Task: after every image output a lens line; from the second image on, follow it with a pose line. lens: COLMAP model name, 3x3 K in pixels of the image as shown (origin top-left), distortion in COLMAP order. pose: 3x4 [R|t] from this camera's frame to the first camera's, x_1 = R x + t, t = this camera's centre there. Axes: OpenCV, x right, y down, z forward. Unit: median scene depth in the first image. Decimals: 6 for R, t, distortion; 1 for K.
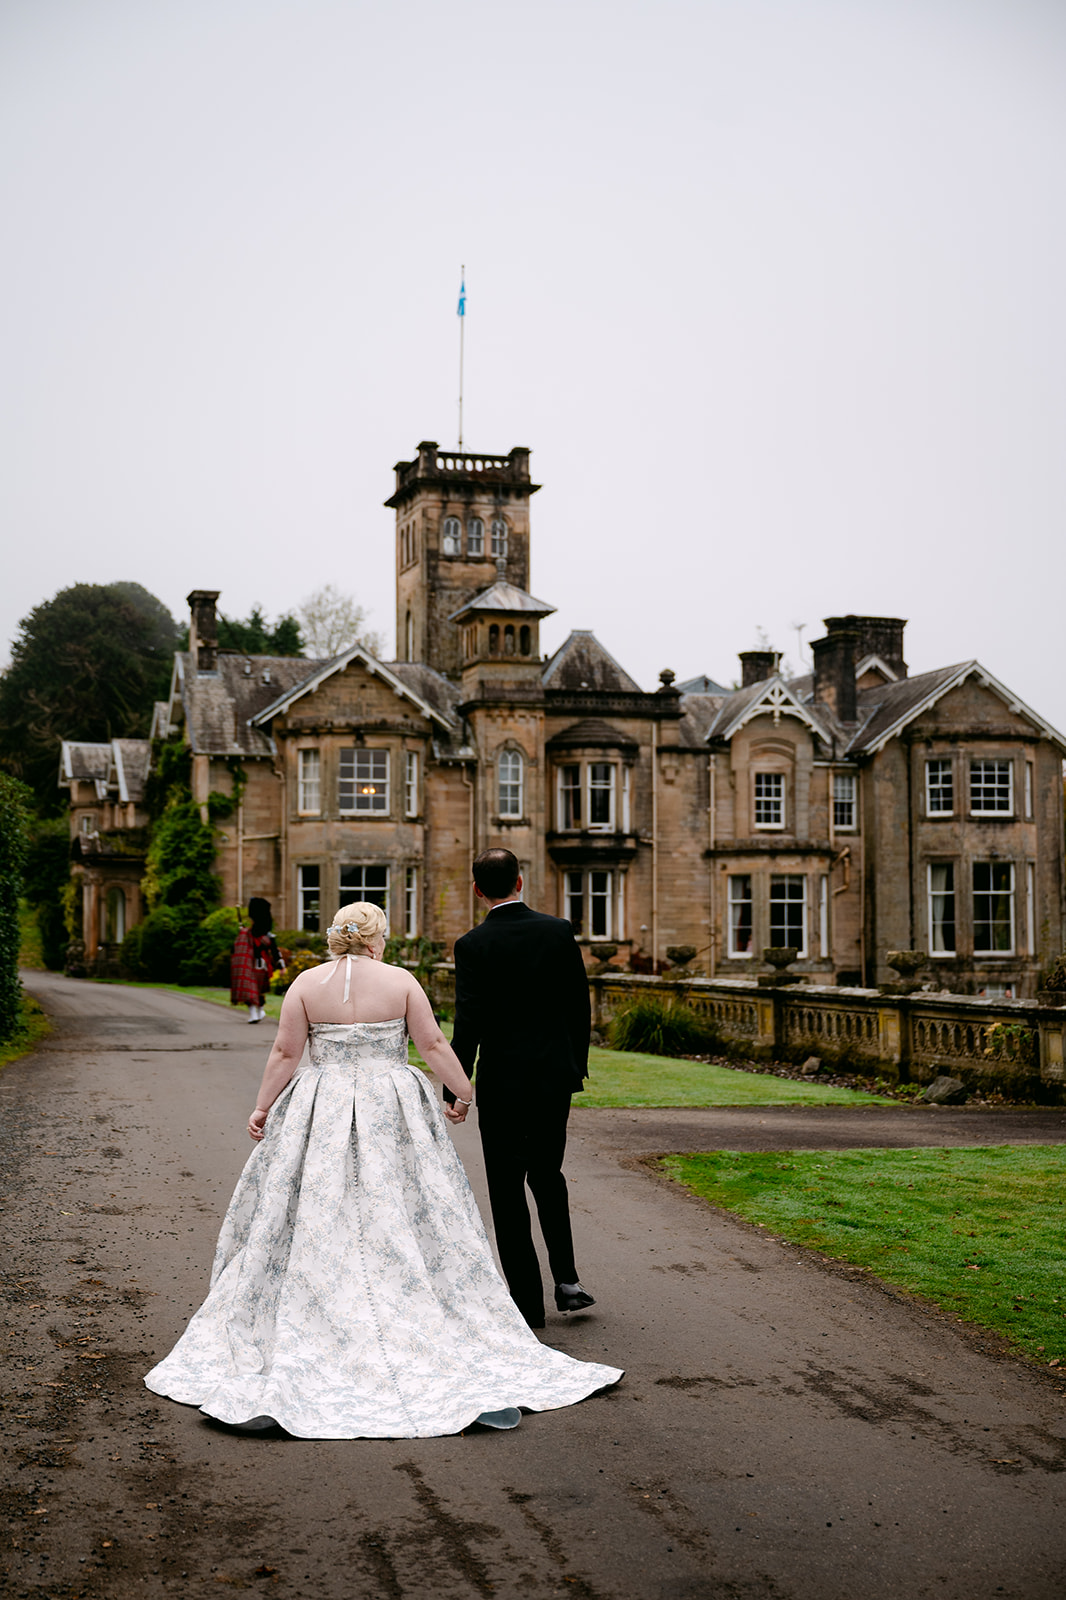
lens RADIAL K [[2260.4, 0, 526.8], [0, 2260.4, 846.9], [0, 0, 1]] dist [0.090057, 0.009826]
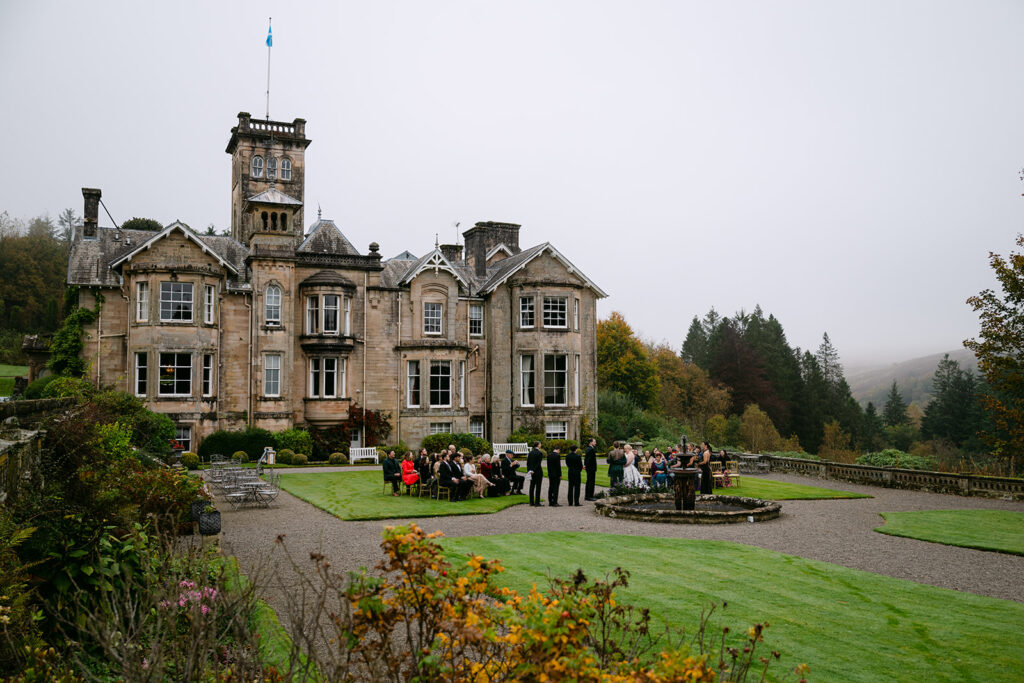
lens RADIAL K [[1140.9, 0, 512.0], [0, 1140.9, 341.5], [0, 0, 1]] dist [0.049488, 0.043183]
pose [[0.990198, 0.007098, 0.139492, 0.045043], [-0.005919, 0.999943, -0.008863, 0.004873], [-0.139547, 0.007950, 0.990184, 0.112360]]
